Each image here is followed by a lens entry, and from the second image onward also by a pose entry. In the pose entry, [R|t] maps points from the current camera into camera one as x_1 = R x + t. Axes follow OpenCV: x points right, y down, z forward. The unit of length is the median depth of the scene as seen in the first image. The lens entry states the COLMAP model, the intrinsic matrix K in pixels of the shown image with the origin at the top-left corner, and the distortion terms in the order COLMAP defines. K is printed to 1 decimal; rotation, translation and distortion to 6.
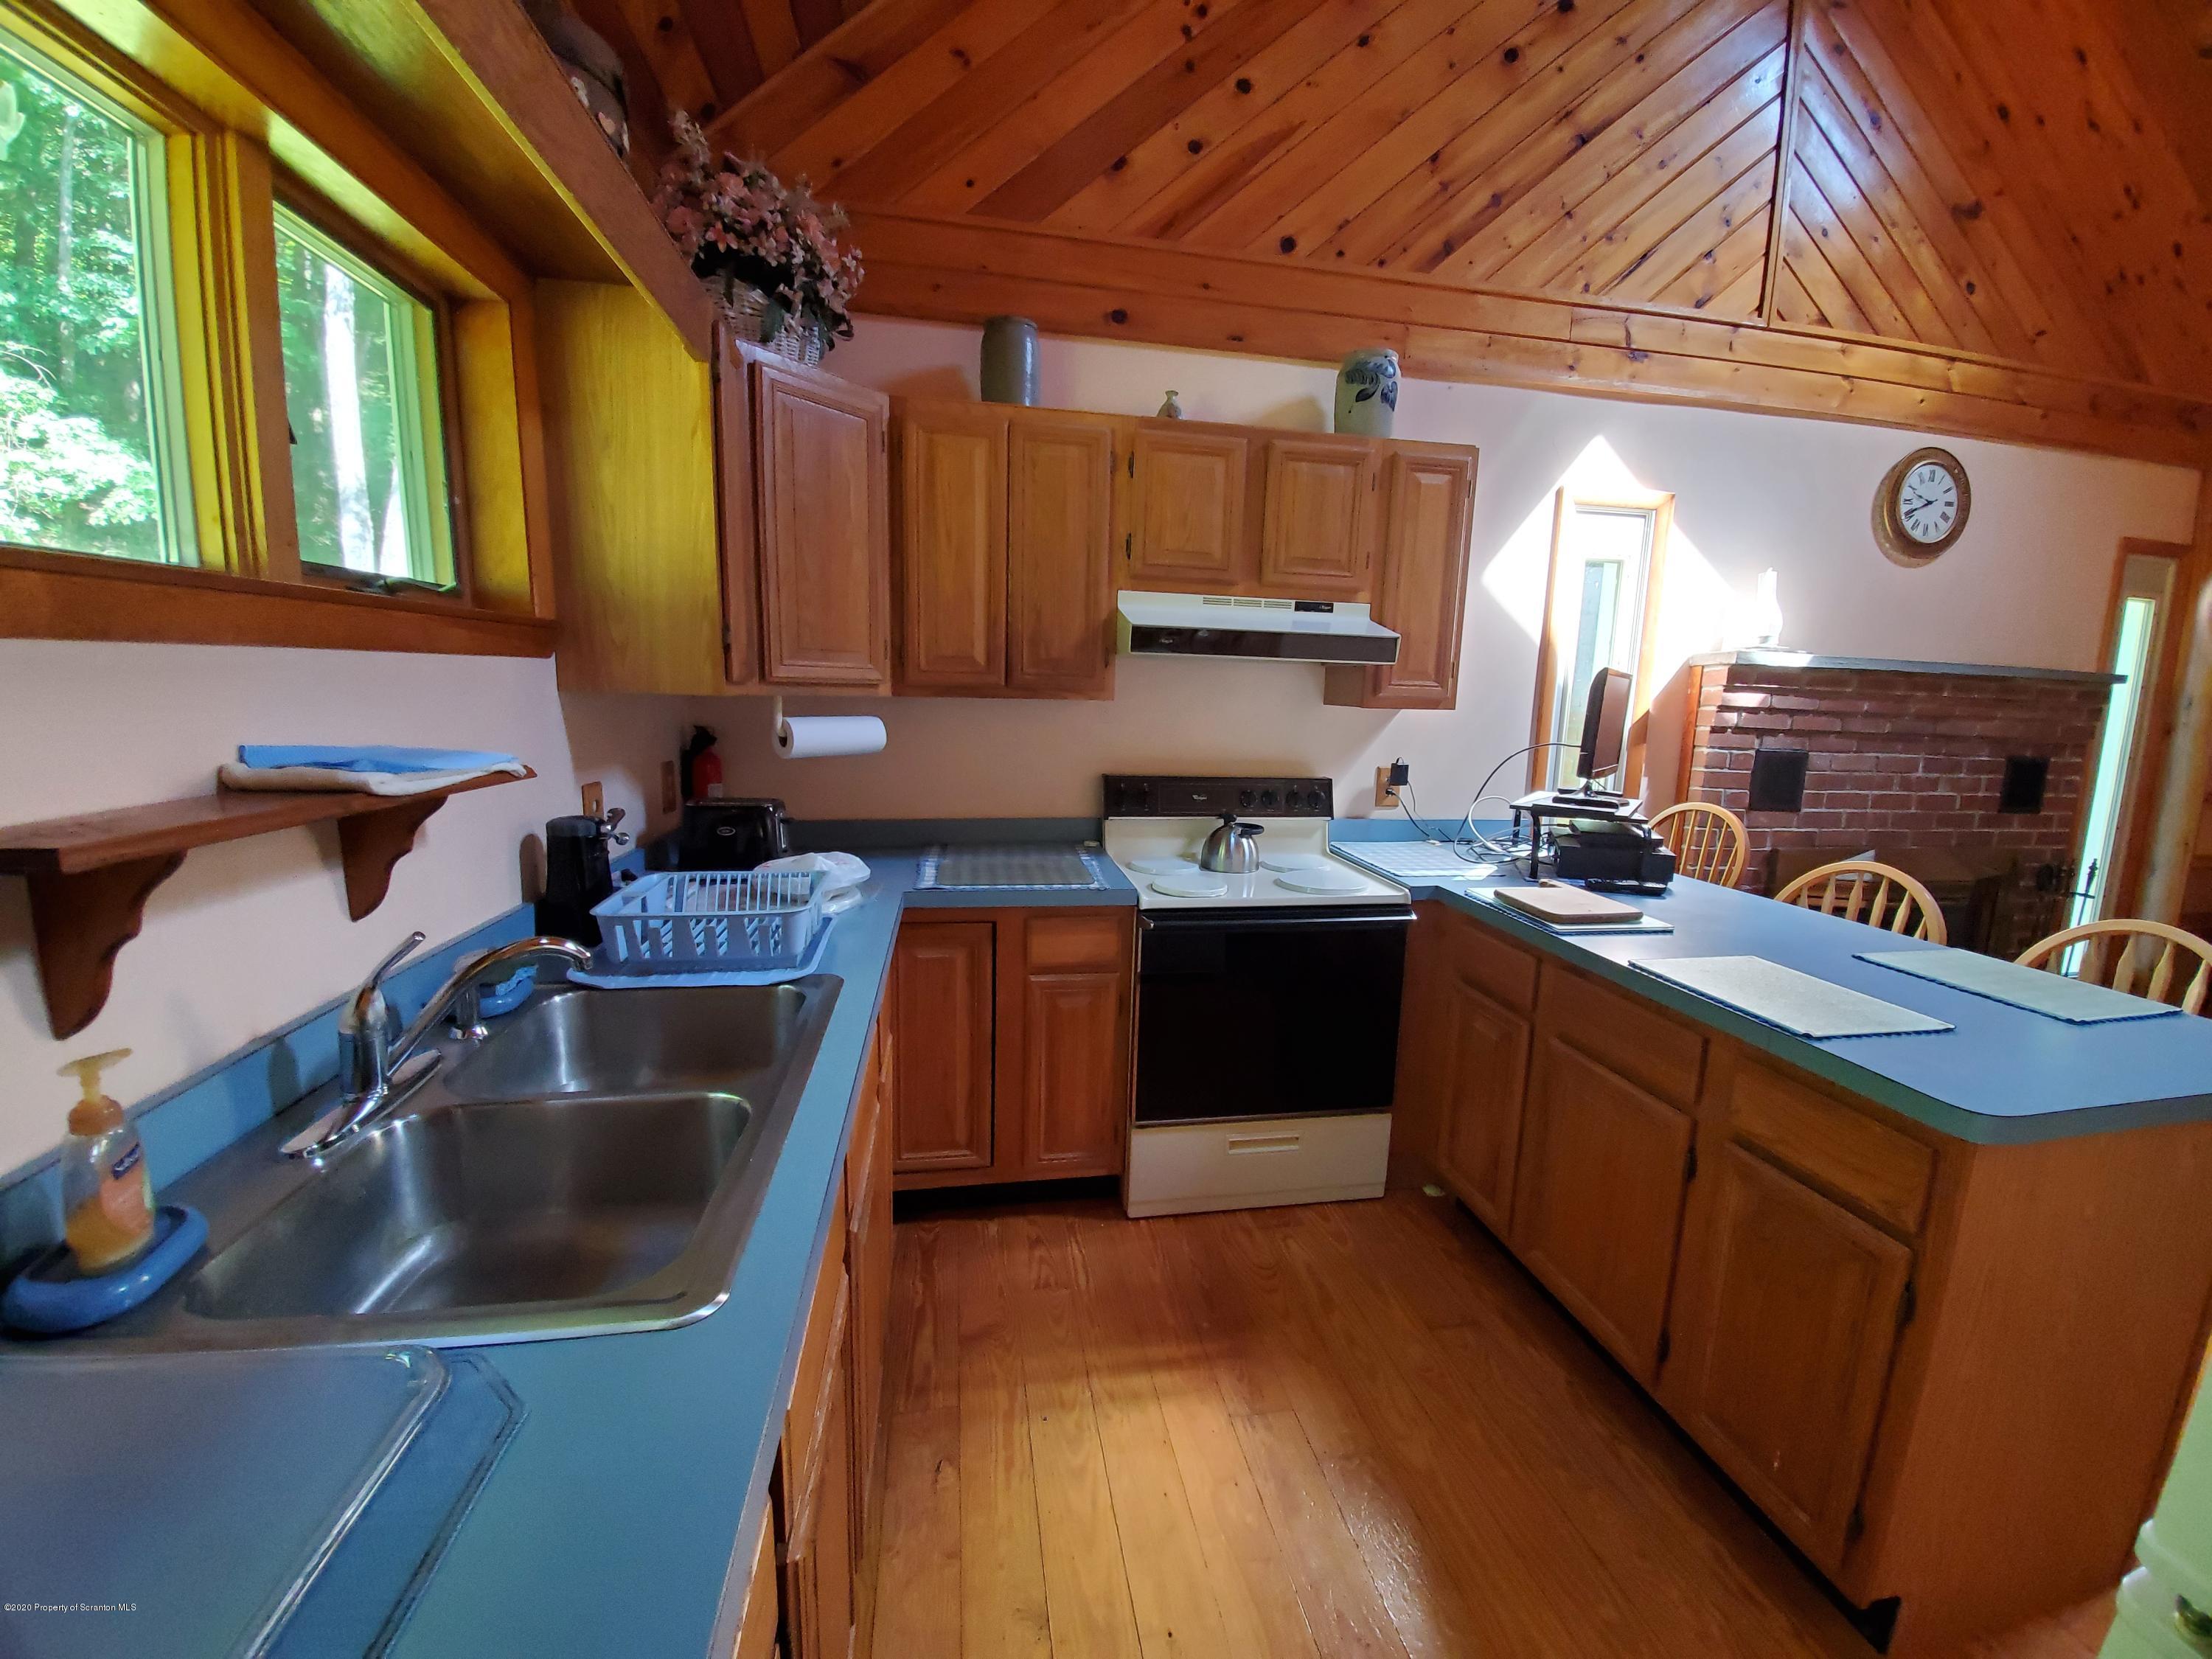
lens RADIAL K [[869.6, 0, 1159.4], [0, 869.6, 816.9], [0, 0, 1]] dist [-0.014511, -0.000611]
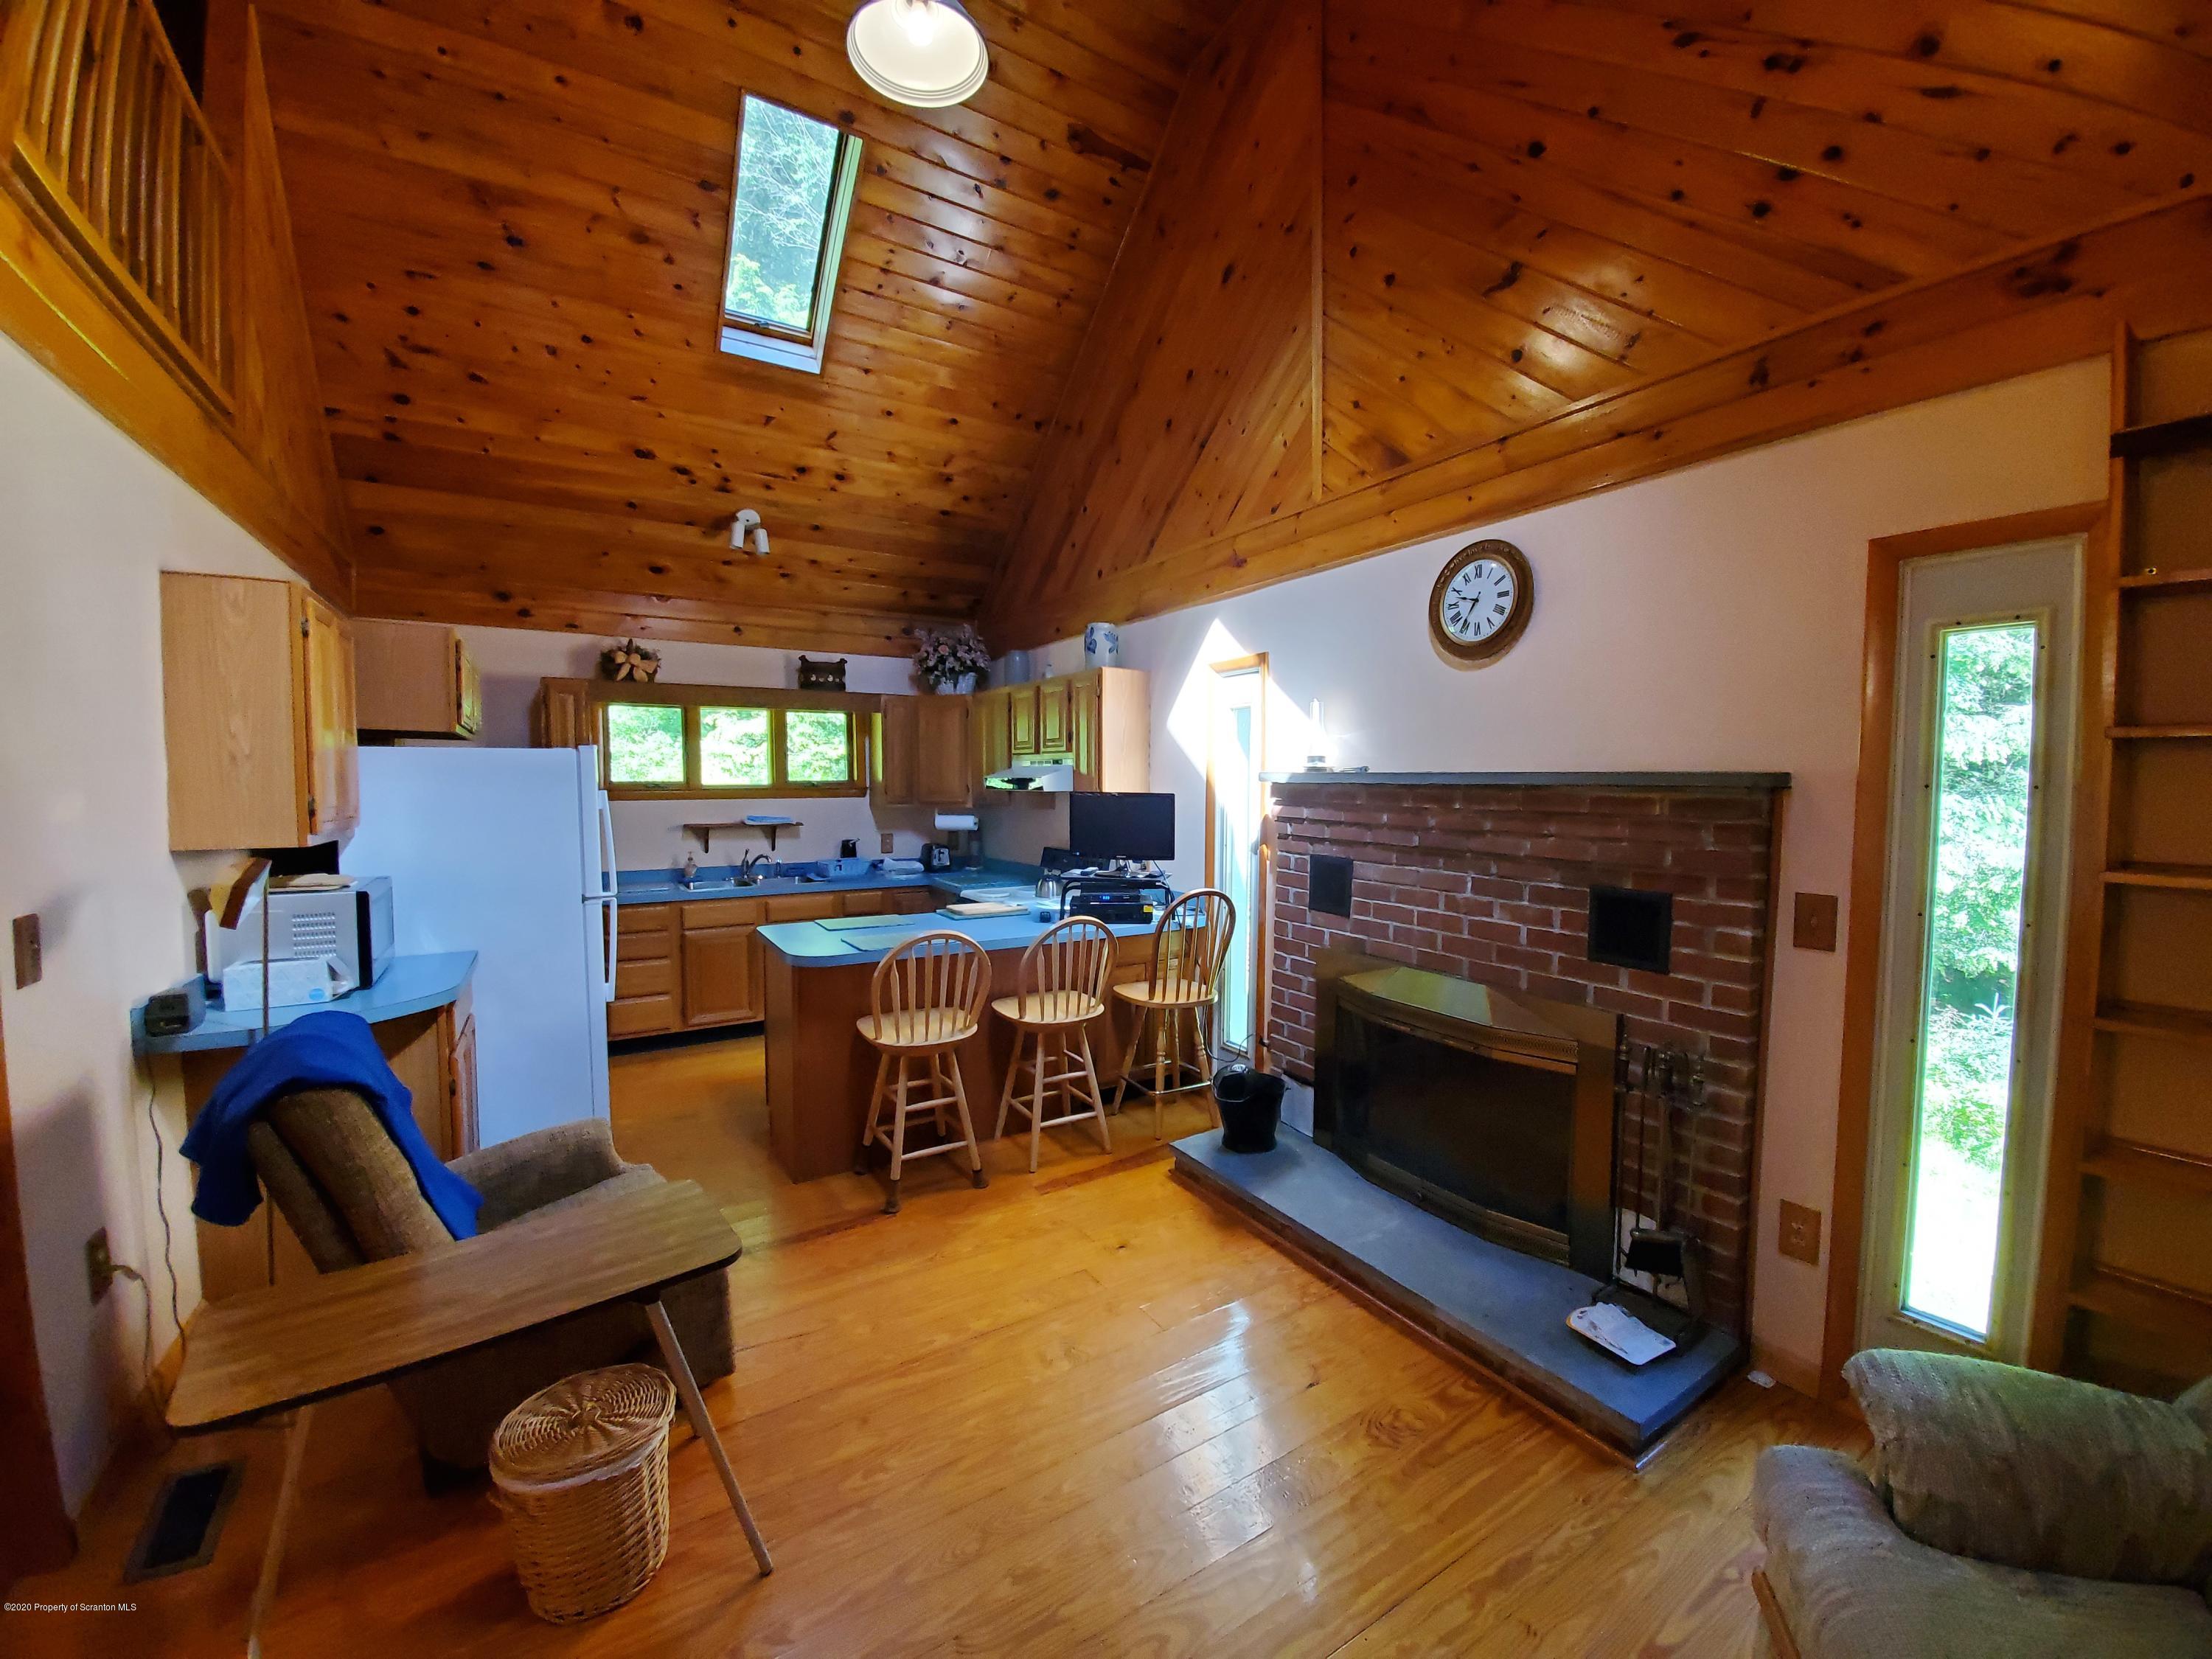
lens RADIAL K [[869.6, 0, 1108.9], [0, 869.6, 815.0], [0, 0, 1]] dist [-0.014511, -0.000611]
pose [[0.365633, 0.006836, -0.930734, 1.637863], [-0.132840, 0.990119, -0.044913, -0.043735], [0.921231, 0.140060, 0.362928, 0.332915]]
